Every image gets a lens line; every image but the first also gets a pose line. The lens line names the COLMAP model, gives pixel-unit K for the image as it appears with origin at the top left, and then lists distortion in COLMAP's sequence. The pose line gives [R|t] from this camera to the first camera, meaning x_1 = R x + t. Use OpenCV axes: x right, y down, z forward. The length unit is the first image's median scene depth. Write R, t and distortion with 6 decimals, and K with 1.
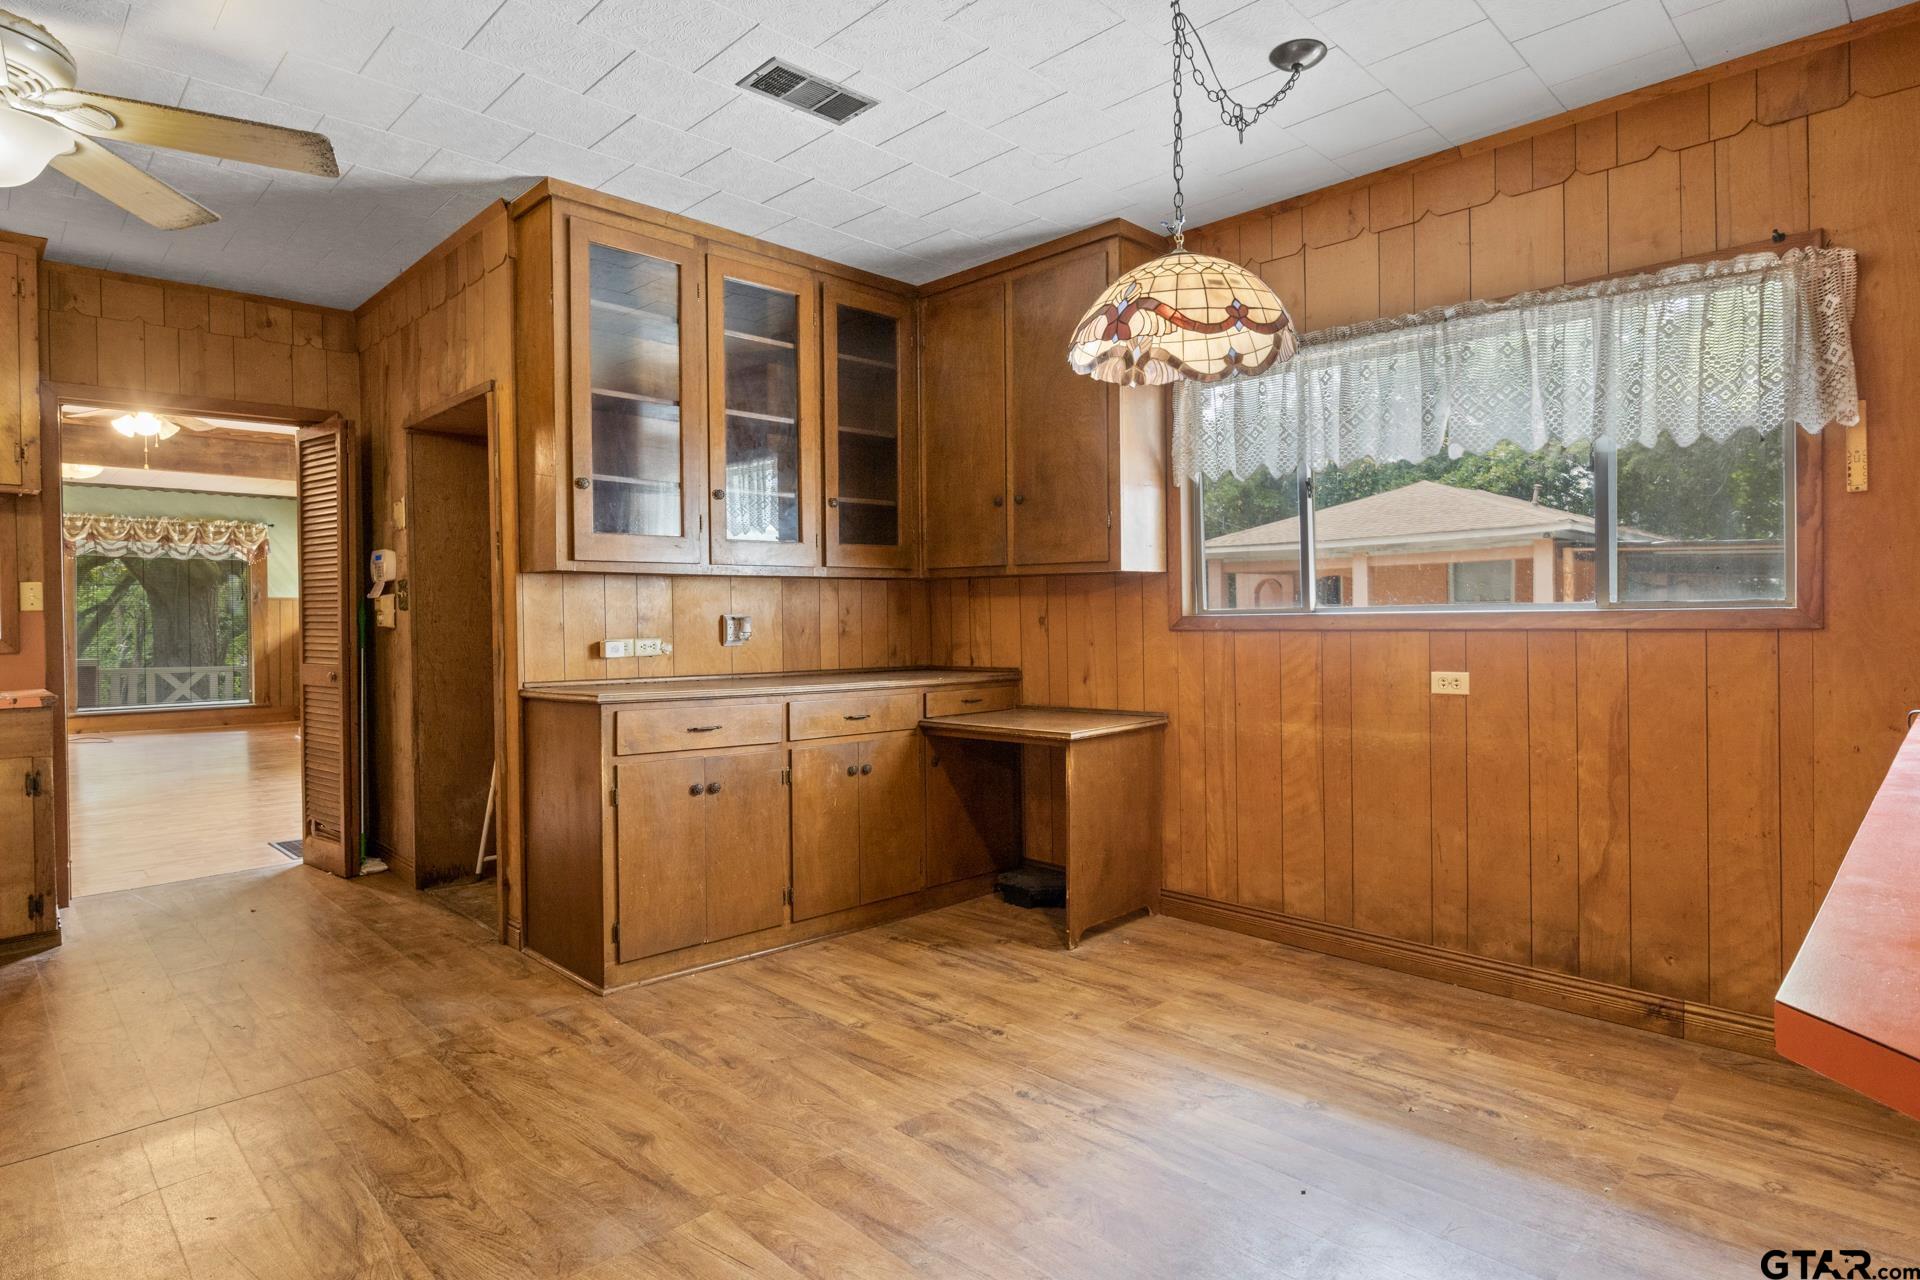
lens RADIAL K [[1025.4, 0, 974.2], [0, 1025.4, 626.0], [0, 0, 1]] dist [-0.006849, 0.000175]
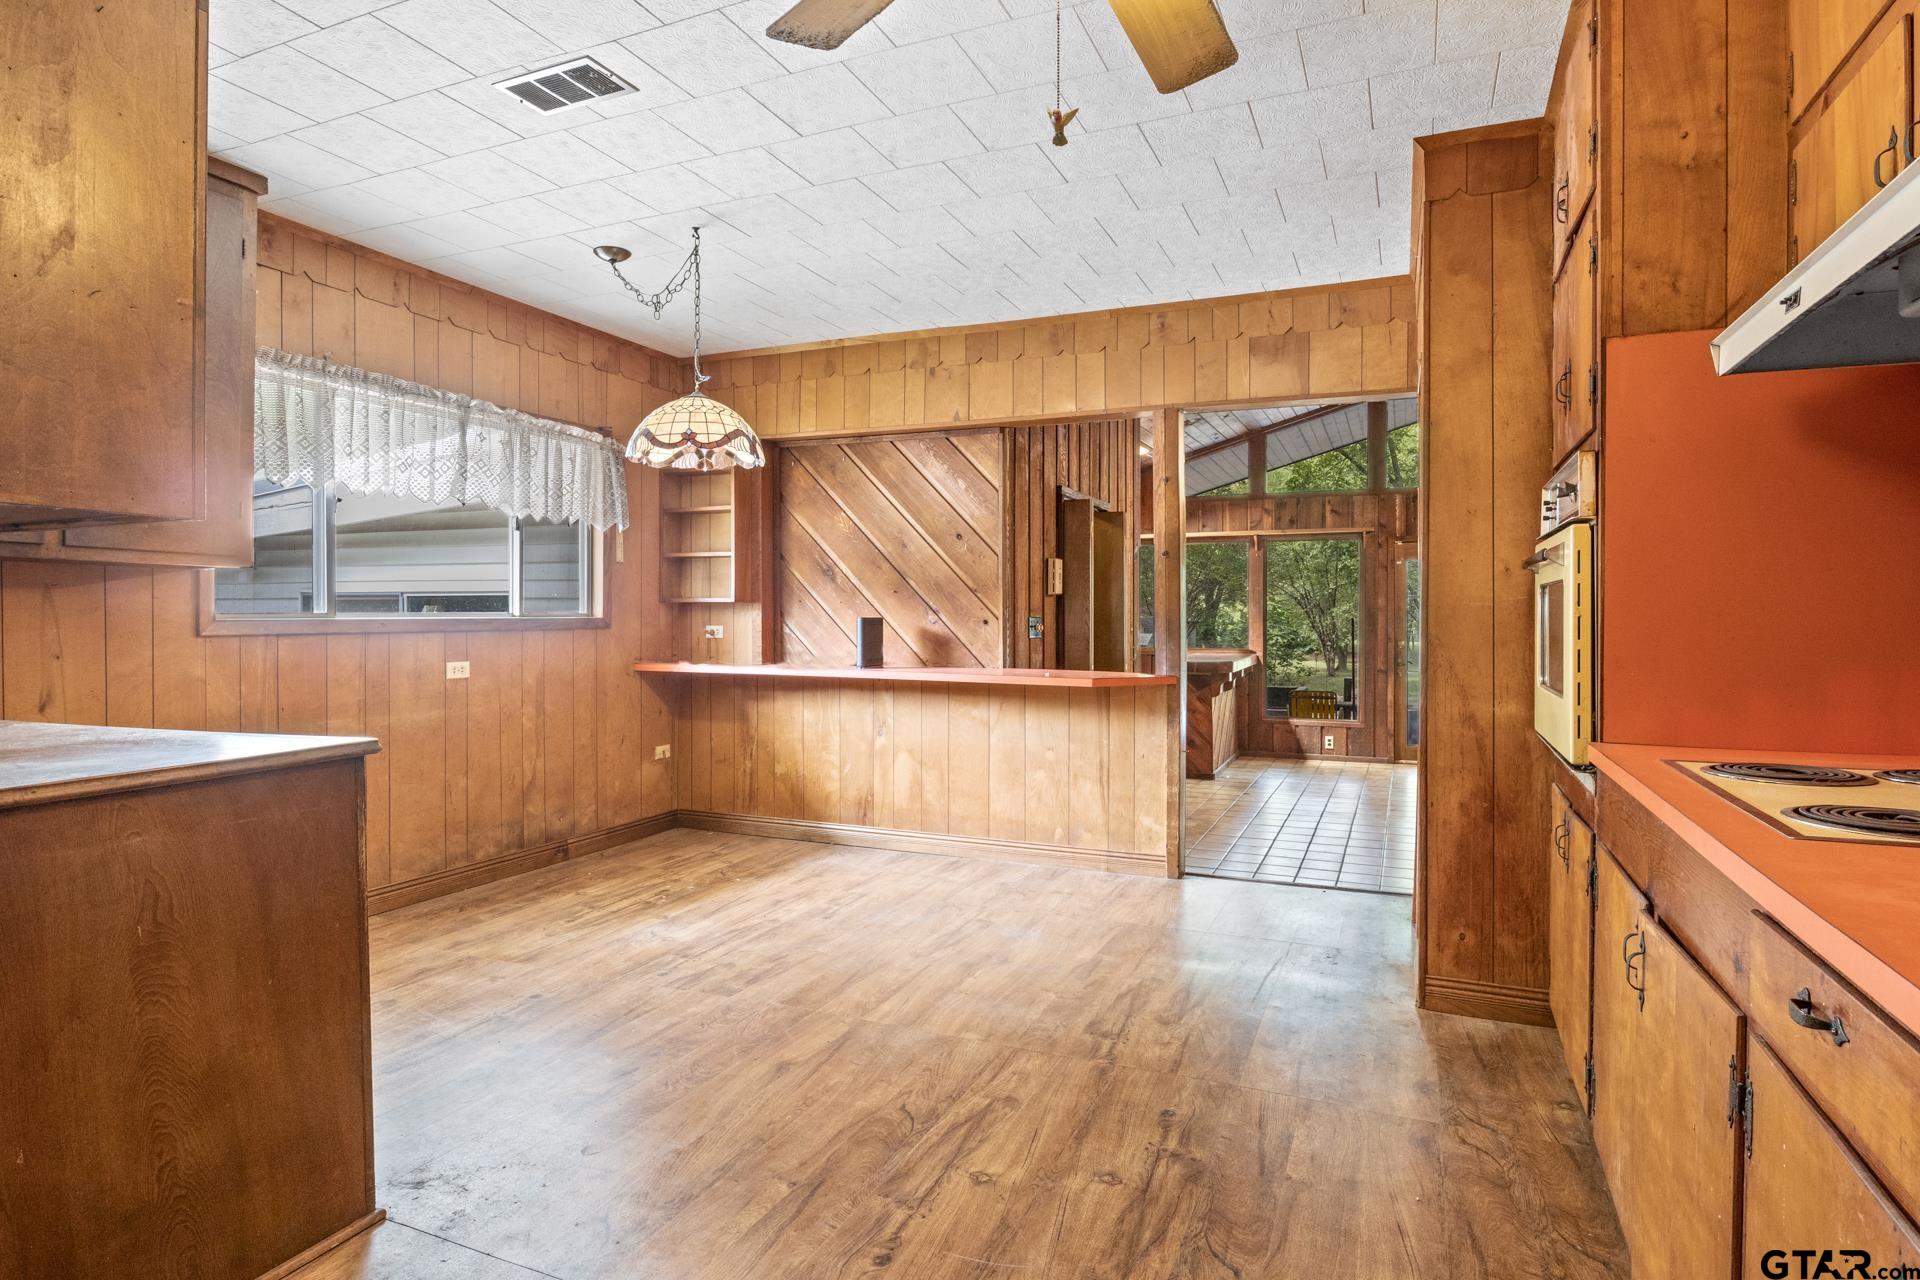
lens RADIAL K [[1025.4, 0, 961.4], [0, 1025.4, 631.8], [0, 0, 1]] dist [-0.006849, 0.000175]
pose [[-0.361626, -0.004317, 0.932313, -1.252893], [0.010777, 0.999903, 0.008811, -0.000523], [-0.932261, 0.013234, -0.361544, 1.036522]]
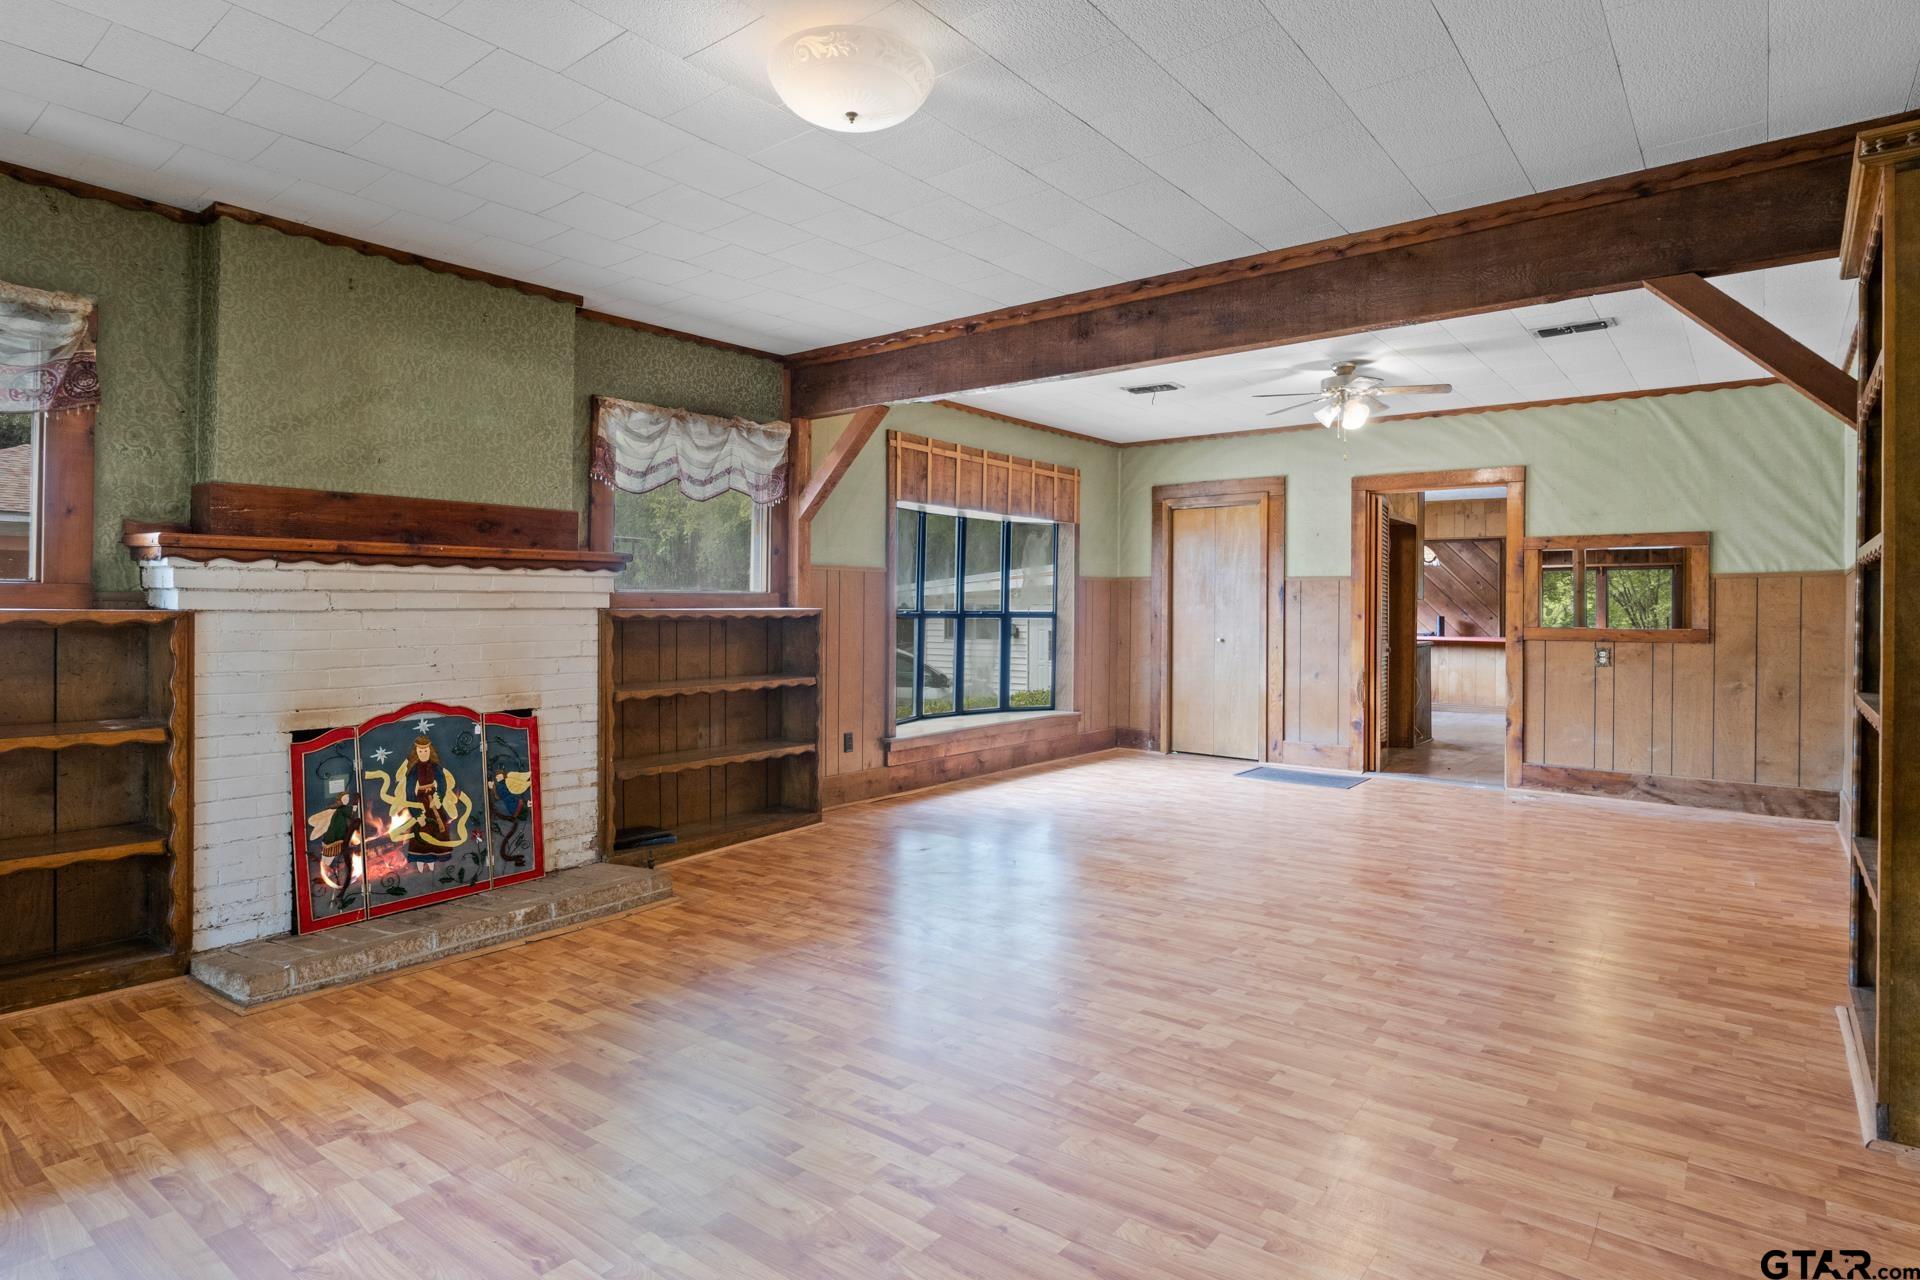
lens RADIAL K [[1025.4, 0, 960.8], [0, 1025.4, 627.4], [0, 0, 1]] dist [-0.006849, 0.000175]
pose [[-0.117441, 0.000252, 0.993080, -2.537966], [0.007390, 0.999973, 0.000620, 0.009923], [-0.993052, 0.007411, -0.117440, 2.139170]]
